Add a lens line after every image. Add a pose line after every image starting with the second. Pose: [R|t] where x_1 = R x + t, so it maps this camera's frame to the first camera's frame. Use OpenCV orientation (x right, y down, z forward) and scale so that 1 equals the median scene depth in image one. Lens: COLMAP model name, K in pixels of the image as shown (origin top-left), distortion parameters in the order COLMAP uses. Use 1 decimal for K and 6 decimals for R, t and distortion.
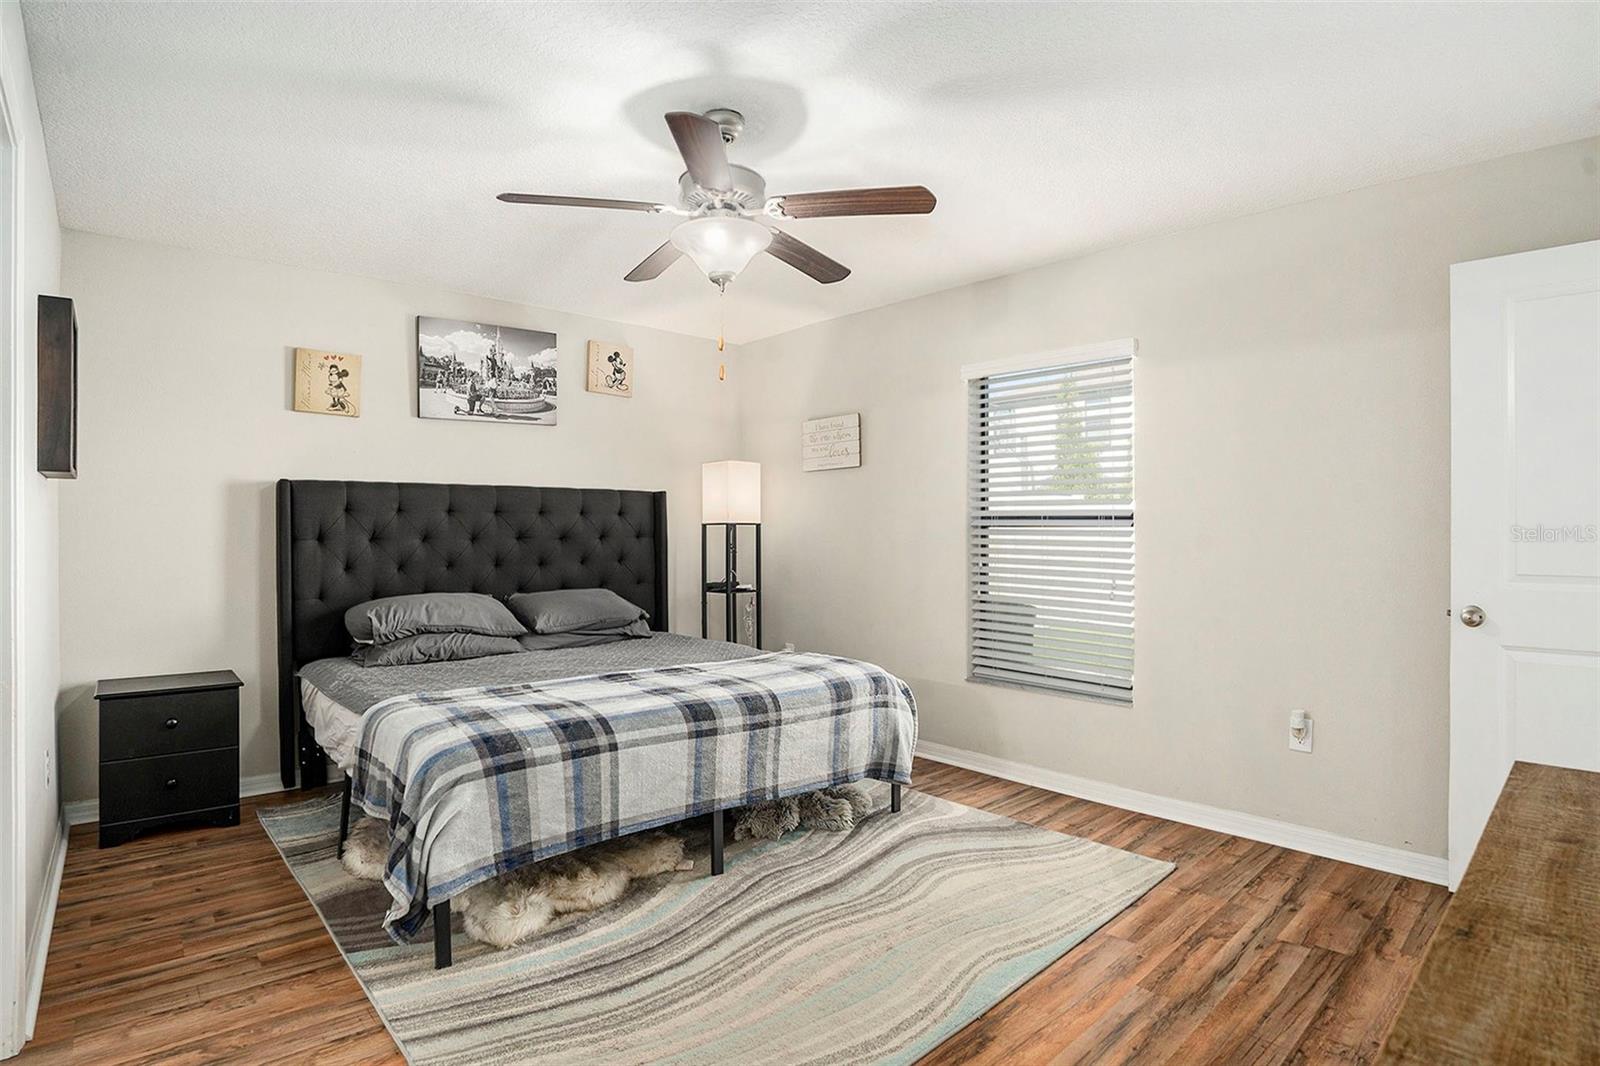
lens RADIAL K [[820.9, 0, 770.8], [0, 820.9, 527.6], [0, 0, 1]] dist [-0.079019, 0.011279]
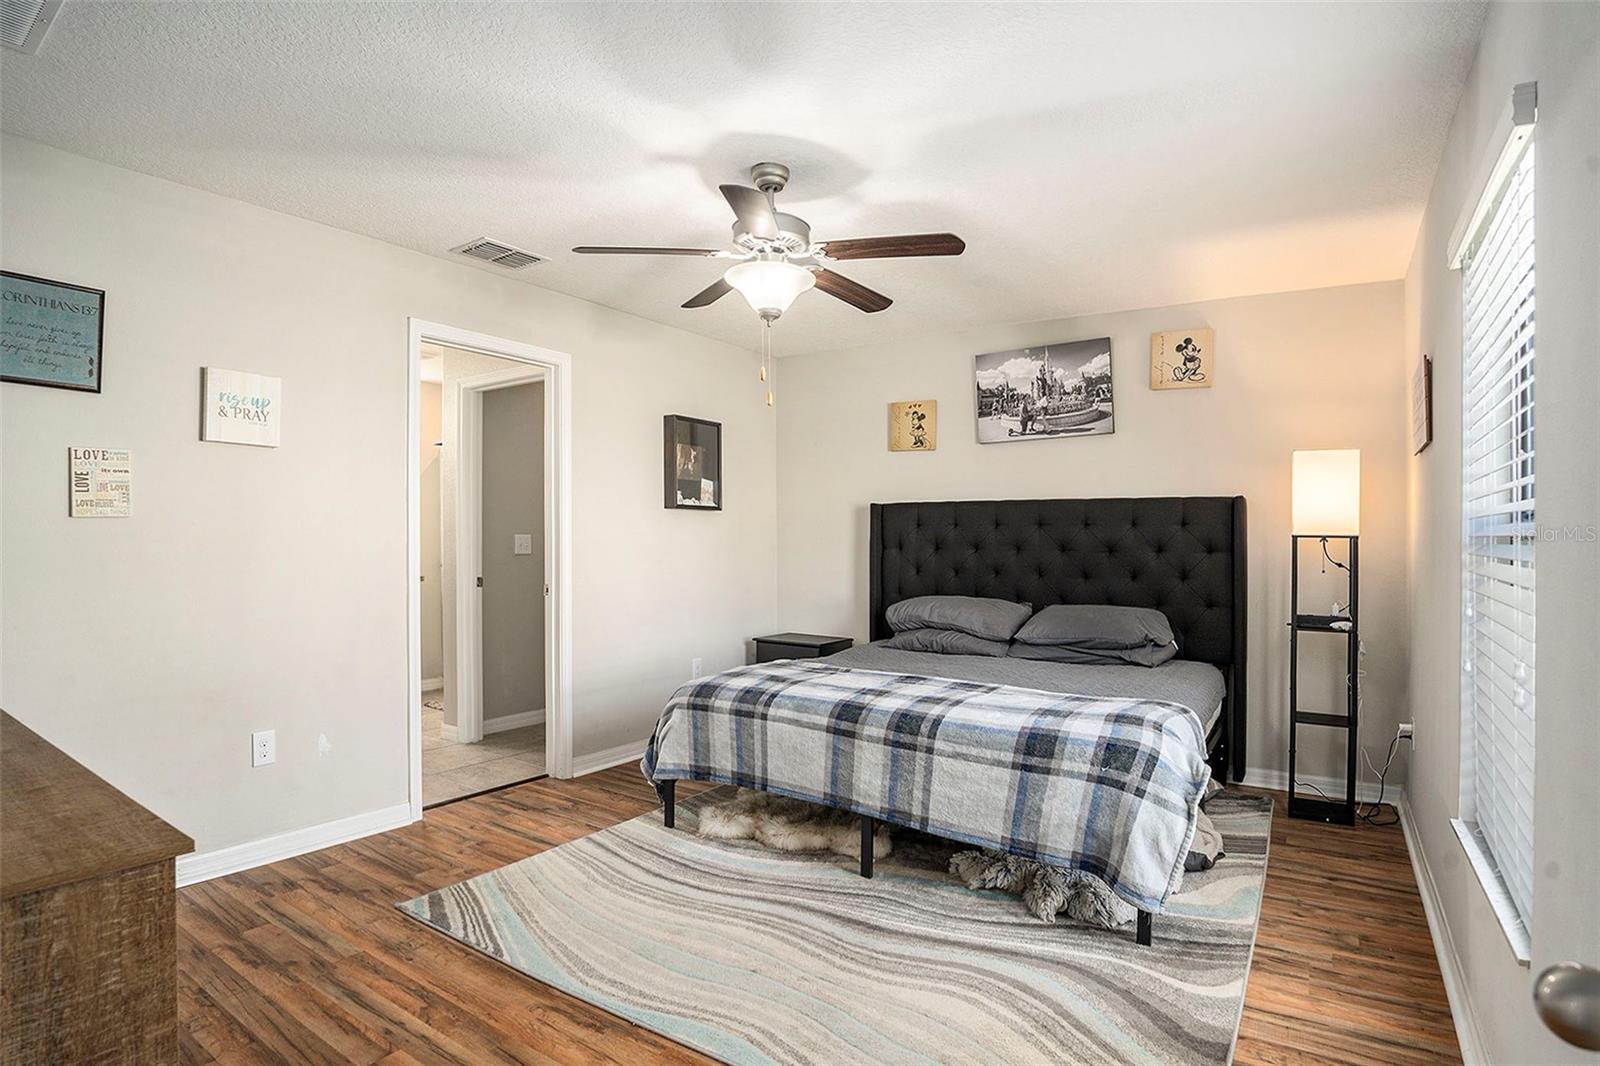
lens RADIAL K [[820.9, 0, 816.8], [0, 820.9, 543.3], [0, 0, 1]] dist [-0.079019, 0.011279]
pose [[0.273702, 0.007291, -0.961787, 0.642958], [-0.005503, 0.999967, 0.006014, 0.000302], [0.961799, 0.003647, 0.273733, 0.470053]]
